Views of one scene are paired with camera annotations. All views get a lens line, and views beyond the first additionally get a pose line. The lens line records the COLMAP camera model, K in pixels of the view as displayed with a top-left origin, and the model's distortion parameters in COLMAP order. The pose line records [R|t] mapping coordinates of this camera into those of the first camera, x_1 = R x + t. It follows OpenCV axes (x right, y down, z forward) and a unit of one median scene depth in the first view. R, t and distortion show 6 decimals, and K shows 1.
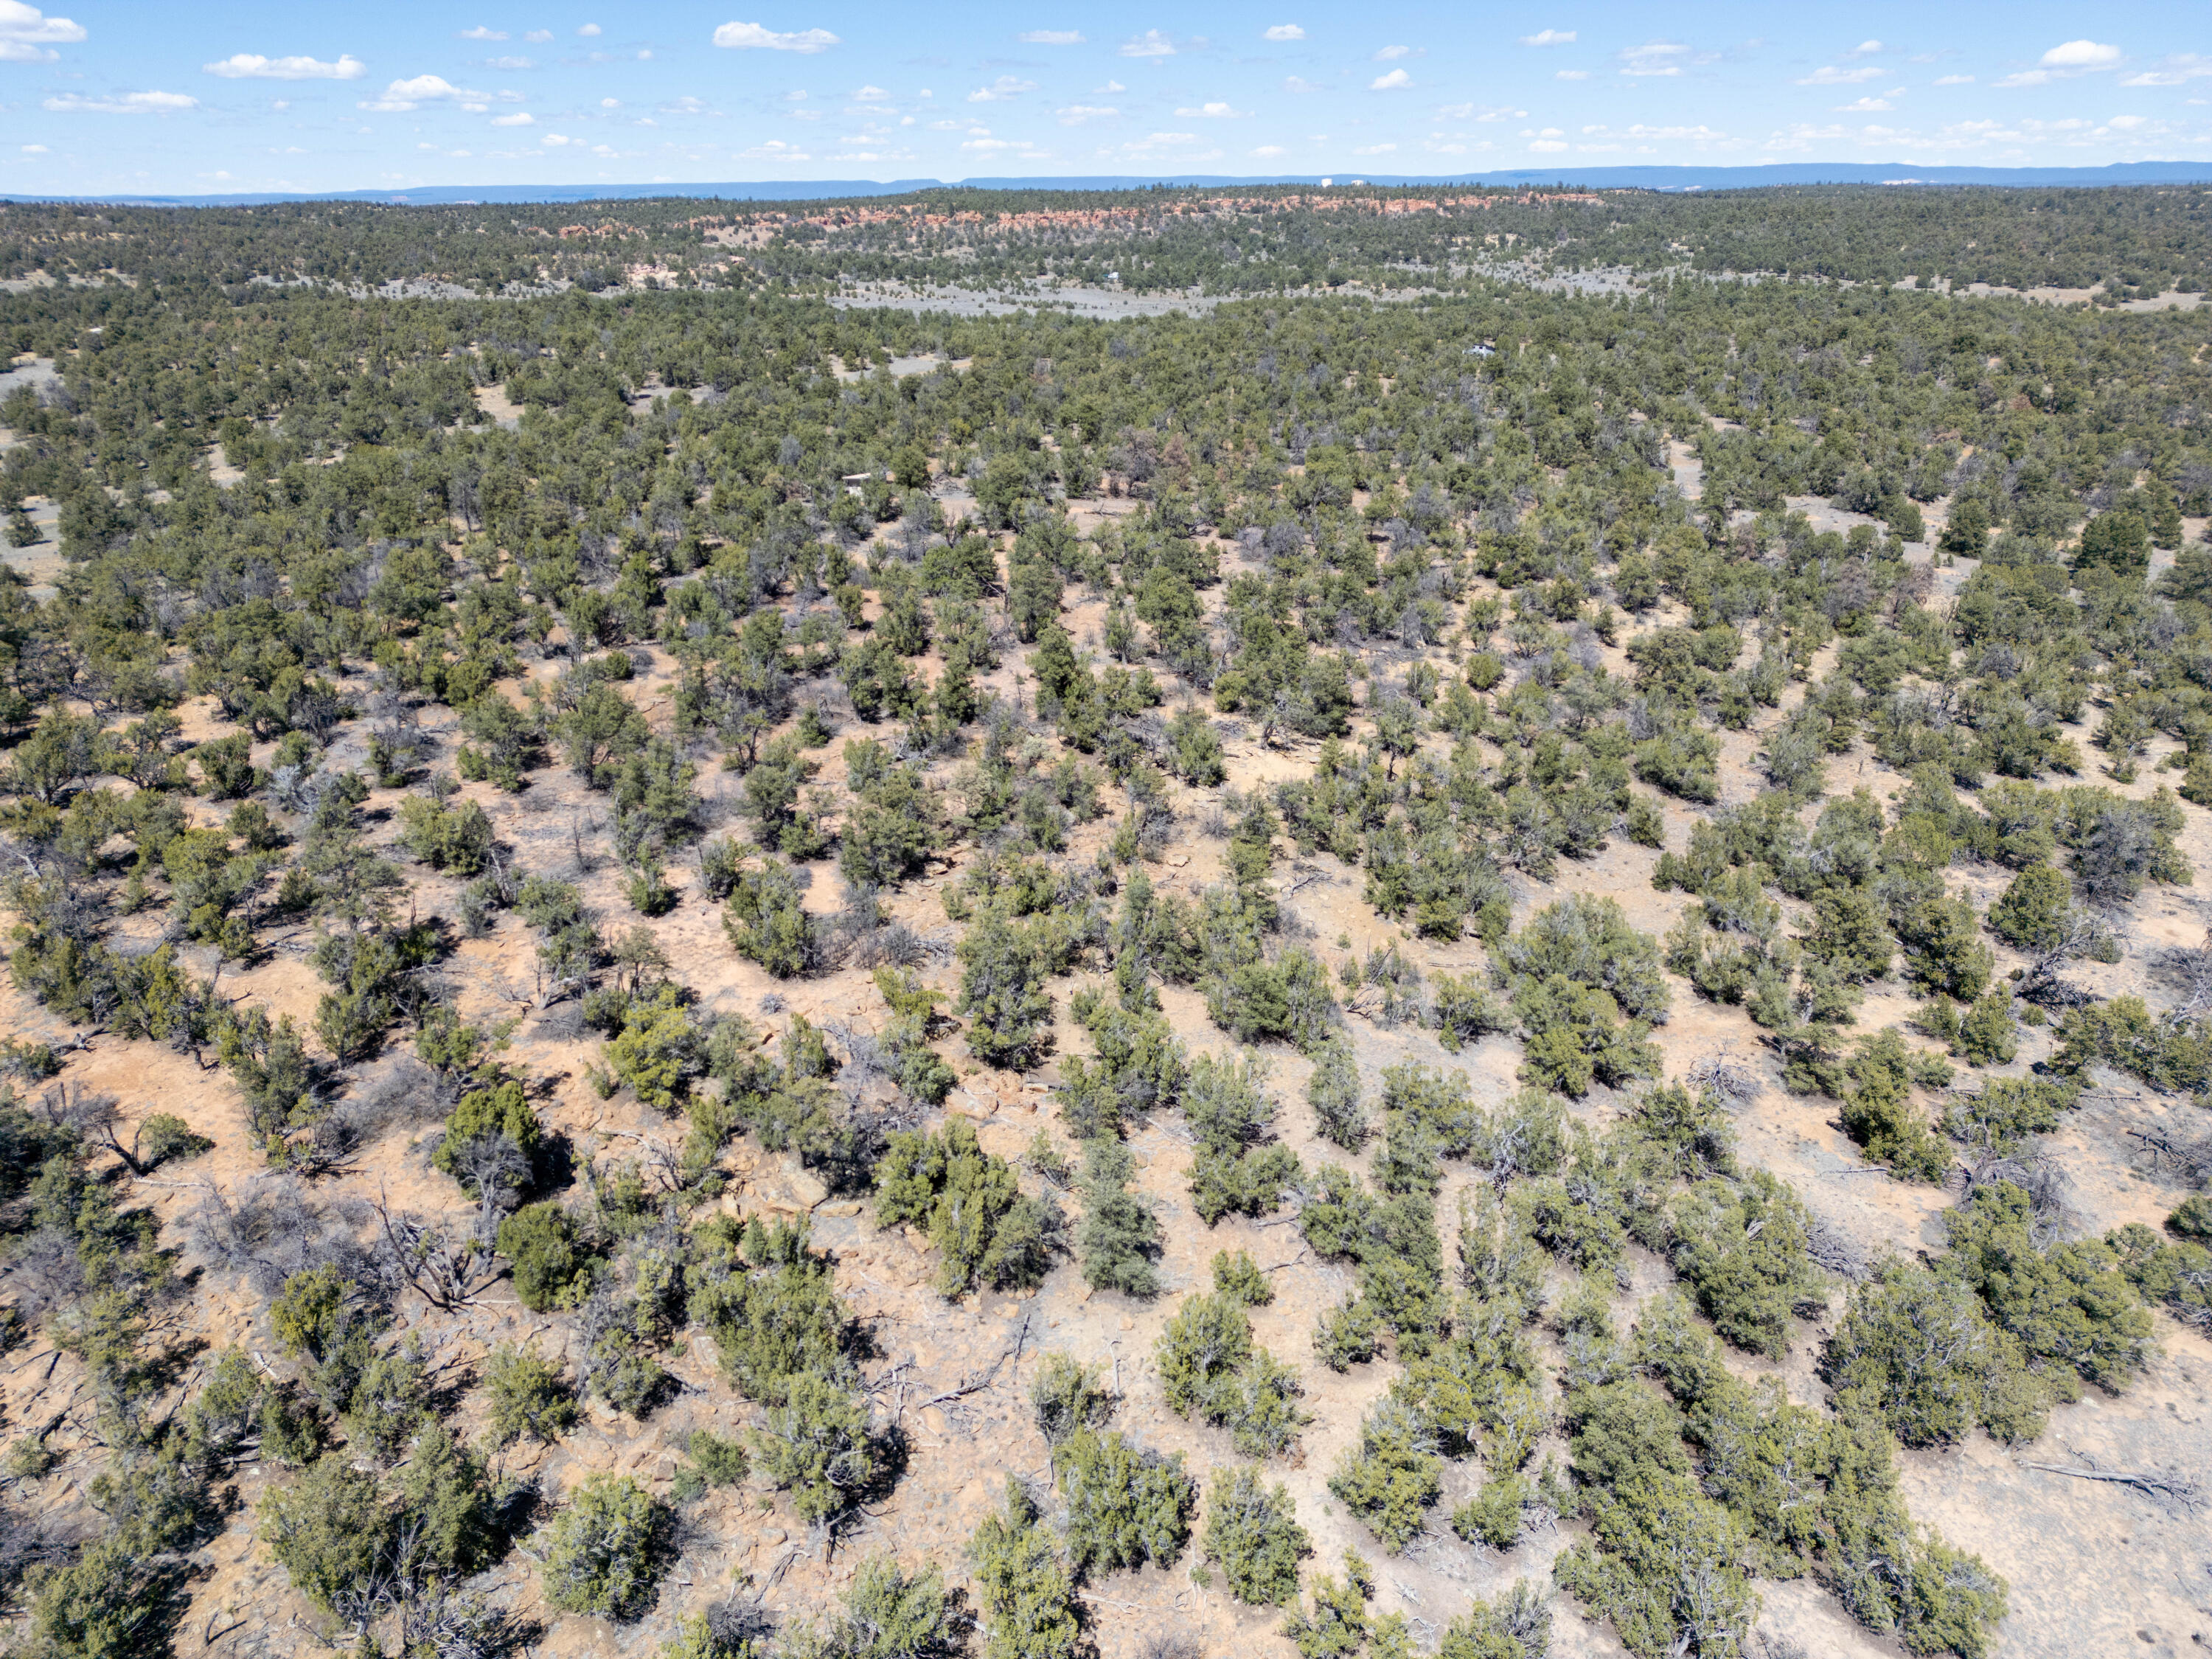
lens RADIAL K [[1537.9, 0, 1105.3], [0, 1537.9, 825.8], [0, 0, 1]] dist [0.065477, -0.046429]
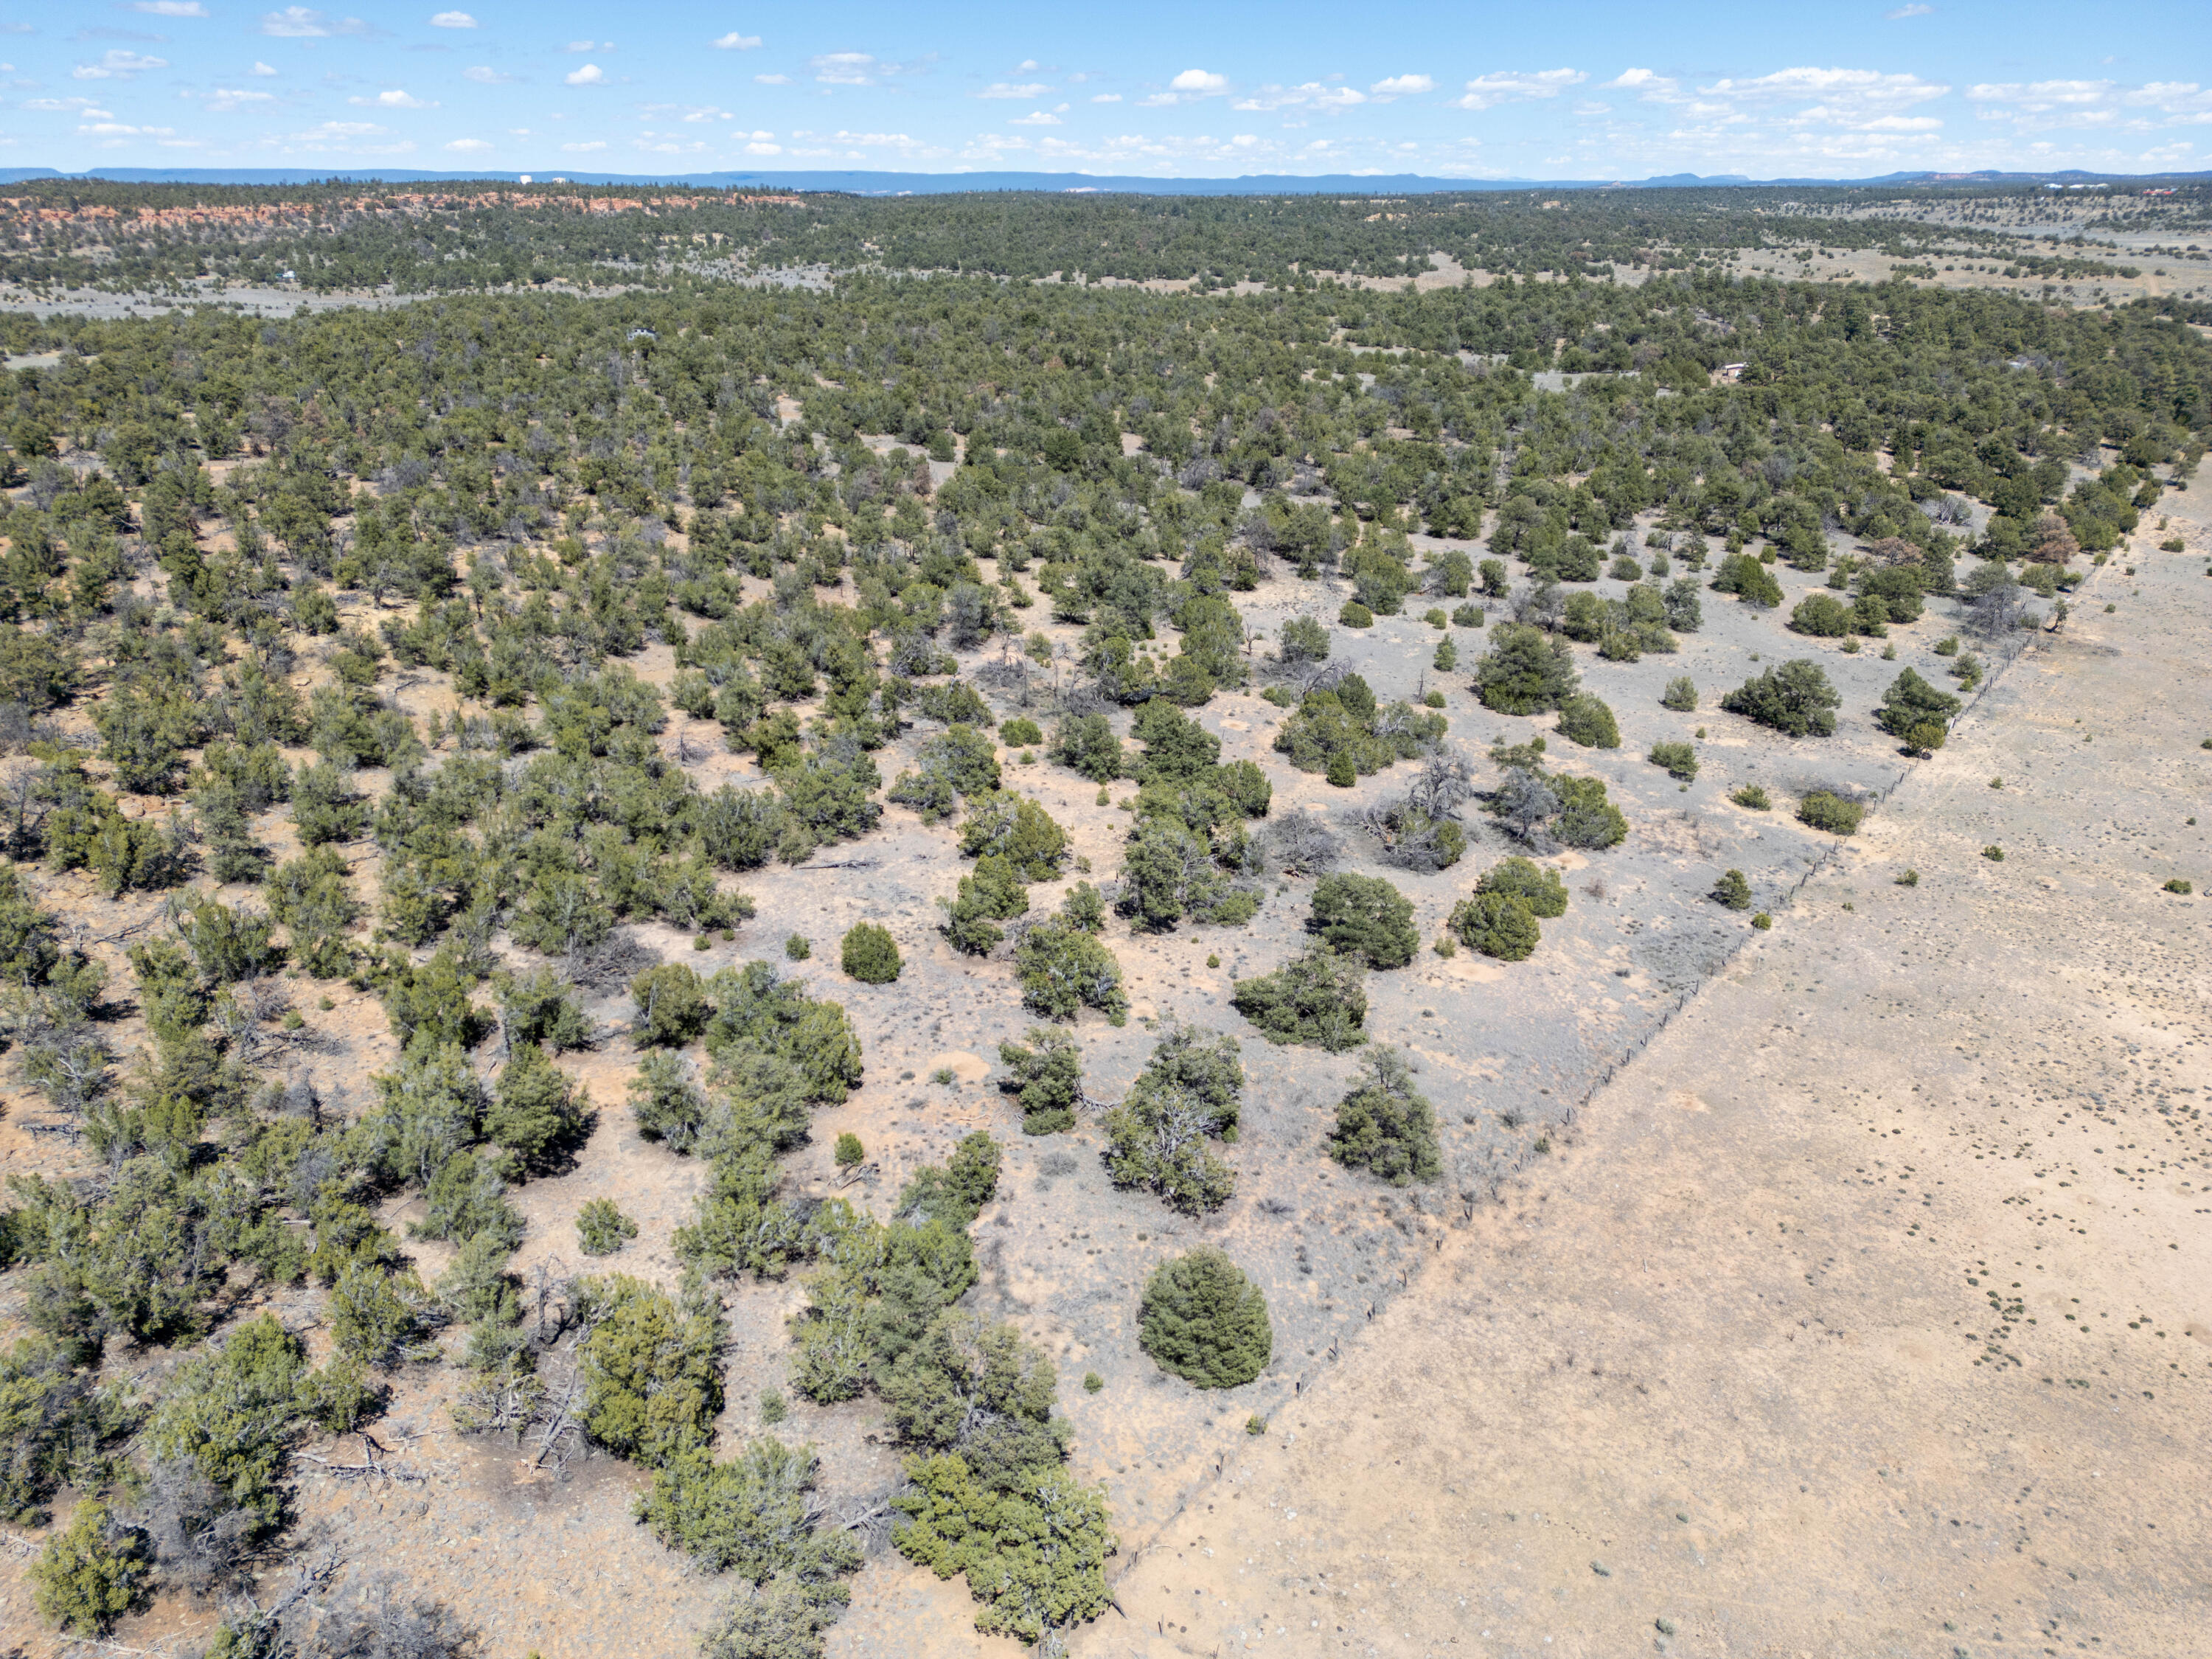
lens RADIAL K [[1537.9, 0, 1105.5], [0, 1537.9, 843.2], [0, 0, 1]] dist [0.065477, -0.046429]
pose [[0.900093, -0.167194, 0.402341, 0.012531], [0.163592, 0.985565, 0.043575, 0.025280], [-0.403818, 0.026598, 0.914452, -0.061066]]
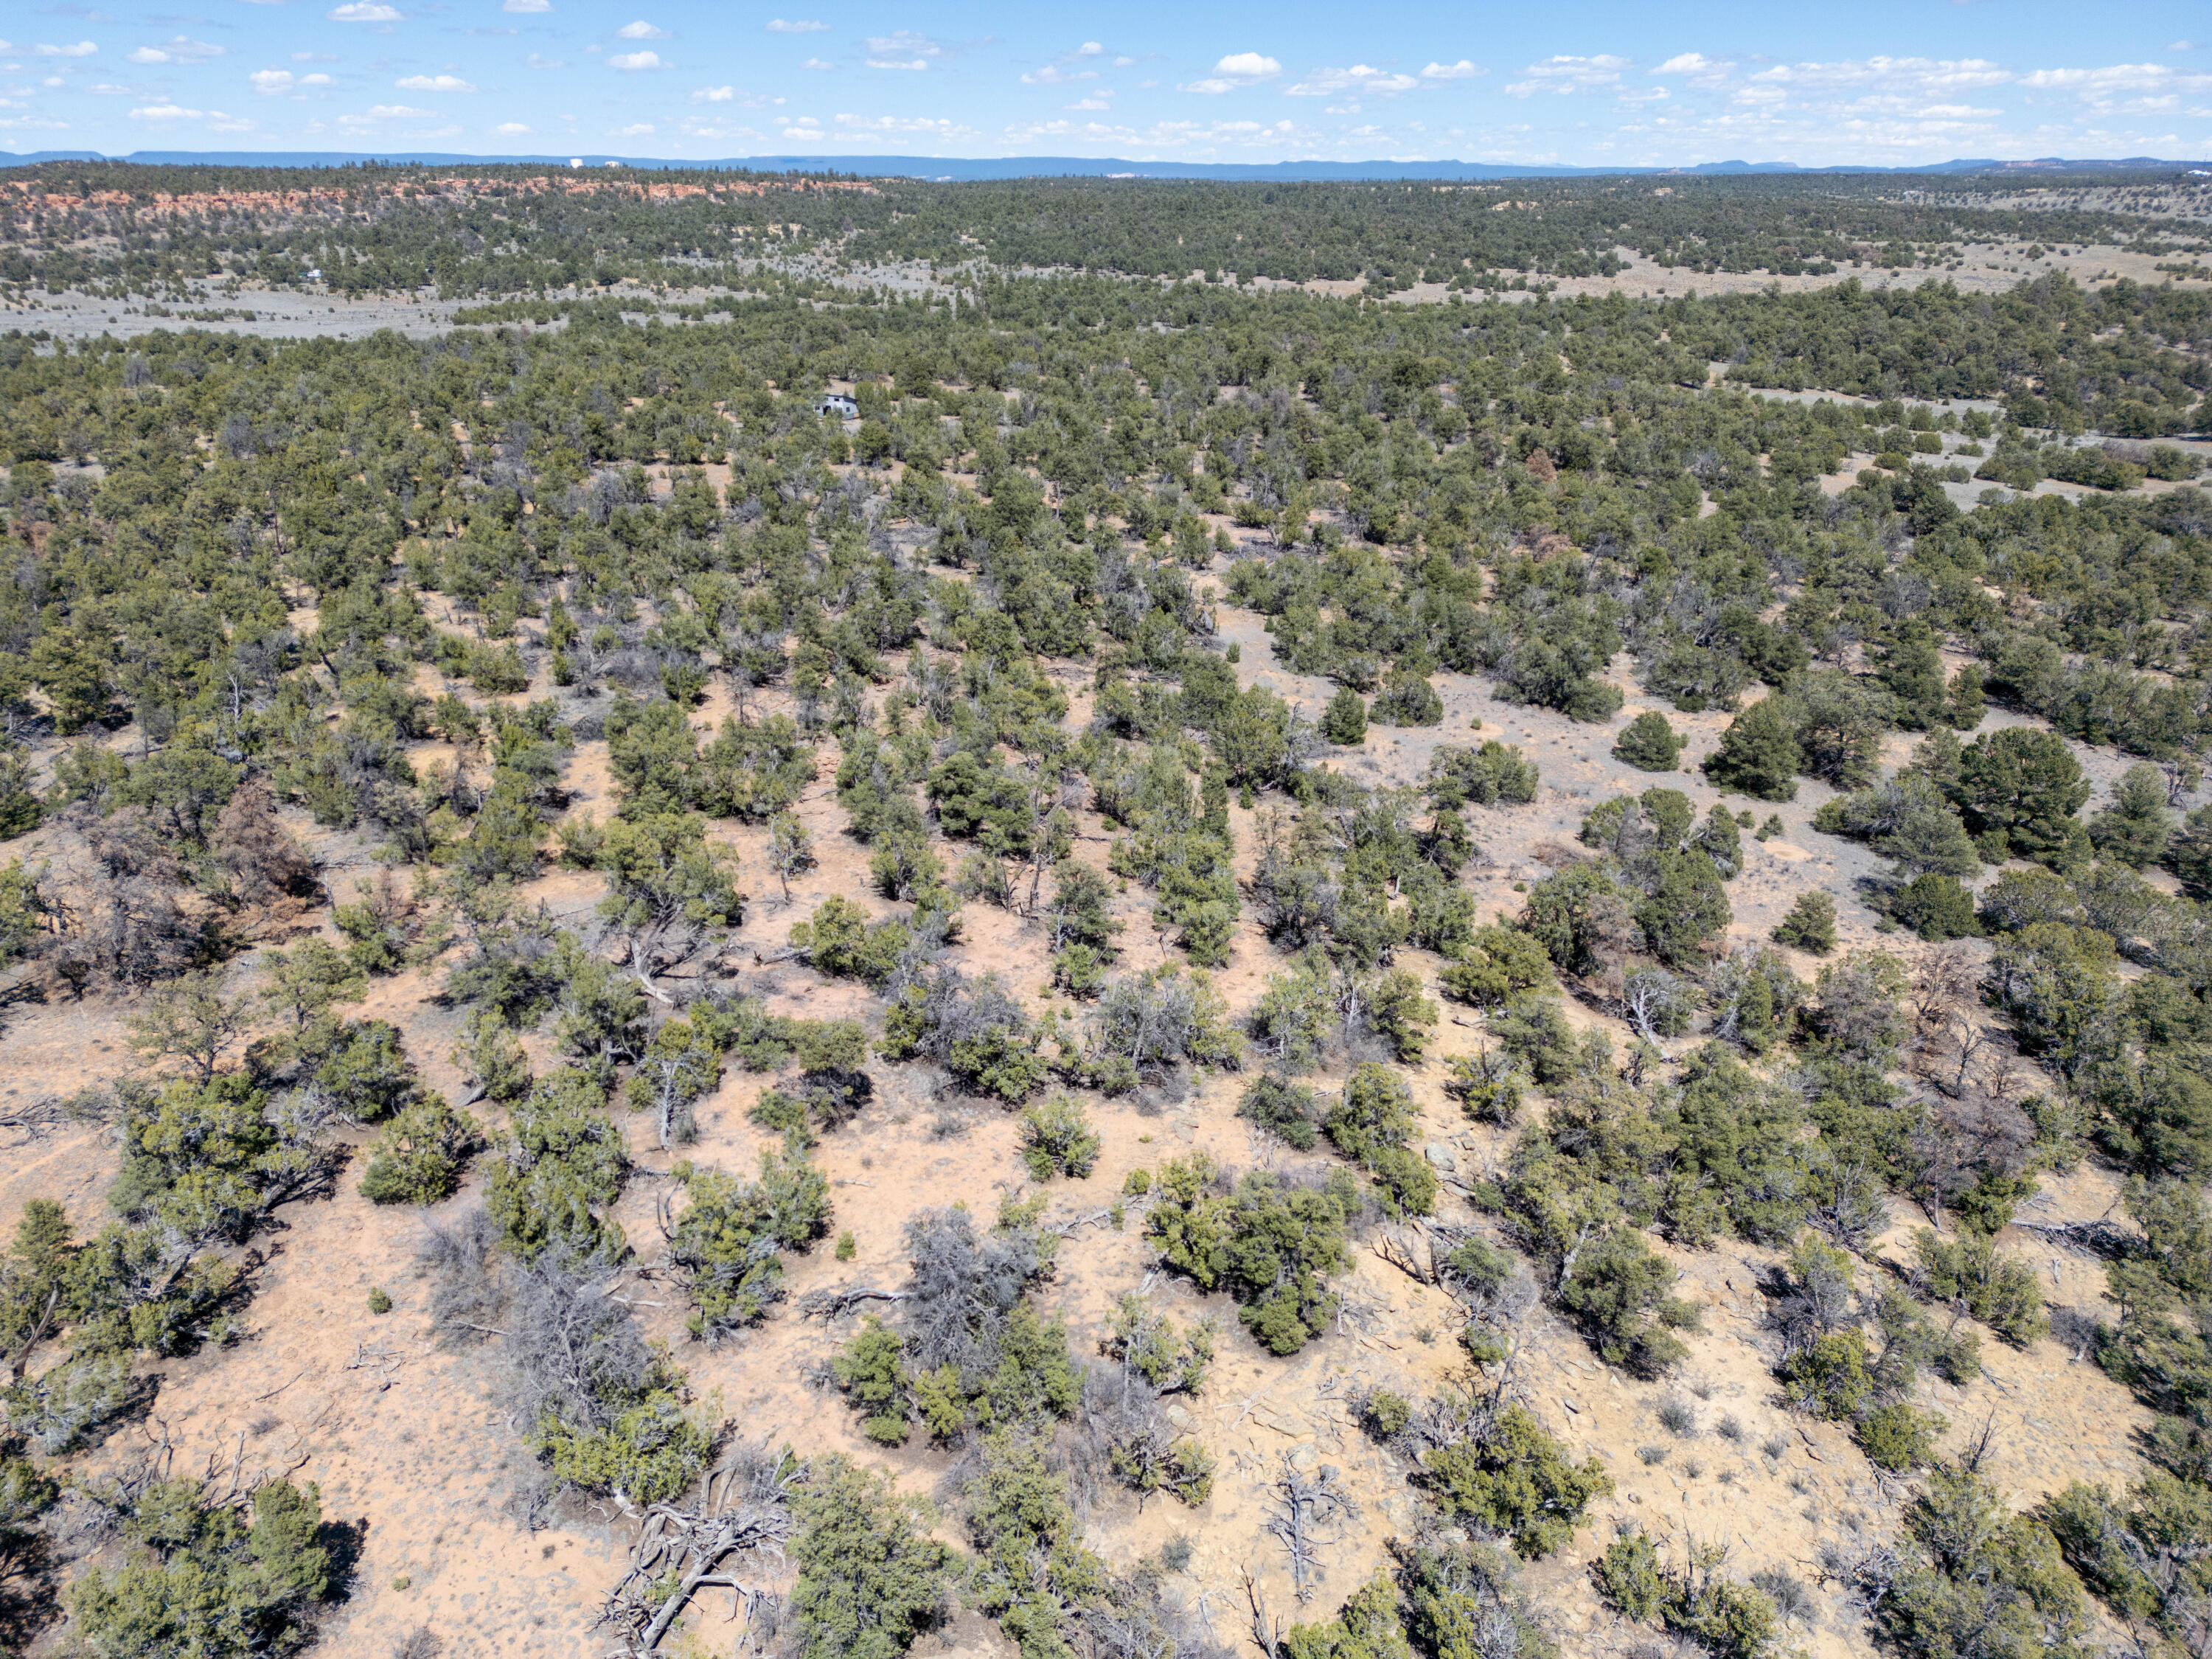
lens RADIAL K [[1537.9, 0, 1102.7], [0, 1537.9, 825.5], [0, 0, 1]] dist [0.065477, -0.046429]
pose [[0.908740, -0.156801, 0.386787, 0.020142], [0.153793, 0.987336, 0.038930, -0.051128], [-0.387993, 0.024108, 0.921347, 0.125656]]
